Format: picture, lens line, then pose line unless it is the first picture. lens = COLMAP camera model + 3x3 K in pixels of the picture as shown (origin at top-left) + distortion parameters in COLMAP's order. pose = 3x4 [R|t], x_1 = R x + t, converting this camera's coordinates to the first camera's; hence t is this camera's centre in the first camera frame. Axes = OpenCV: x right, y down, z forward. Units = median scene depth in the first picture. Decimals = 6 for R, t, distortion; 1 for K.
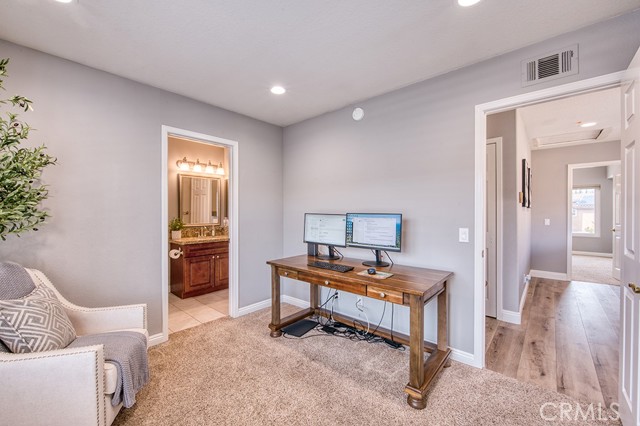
lens RADIAL K [[263.4, 0, 317.7], [0, 263.4, 214.8], [0, 0, 1]] dist [0.000004, -0.000091]
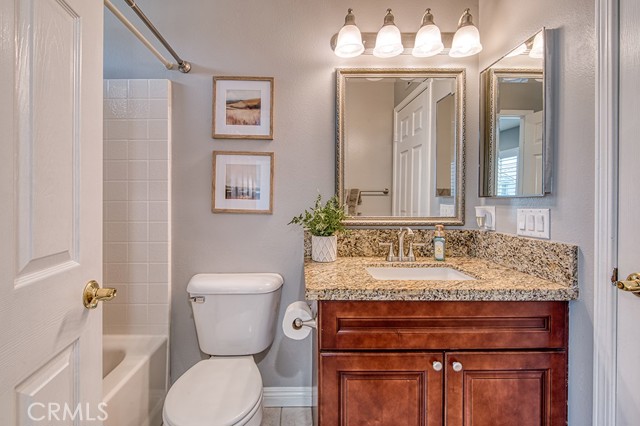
lens RADIAL K [[284.5, 0, 302.3], [0, 284.5, 204.3], [0, 0, 1]] dist [0.000536, 0.000017]
pose [[0.669440, 0.005854, -0.742843, -0.274253], [-0.009341, 0.999956, -0.000538, 0.019824], [0.742807, 0.007299, 0.669466, 0.702415]]
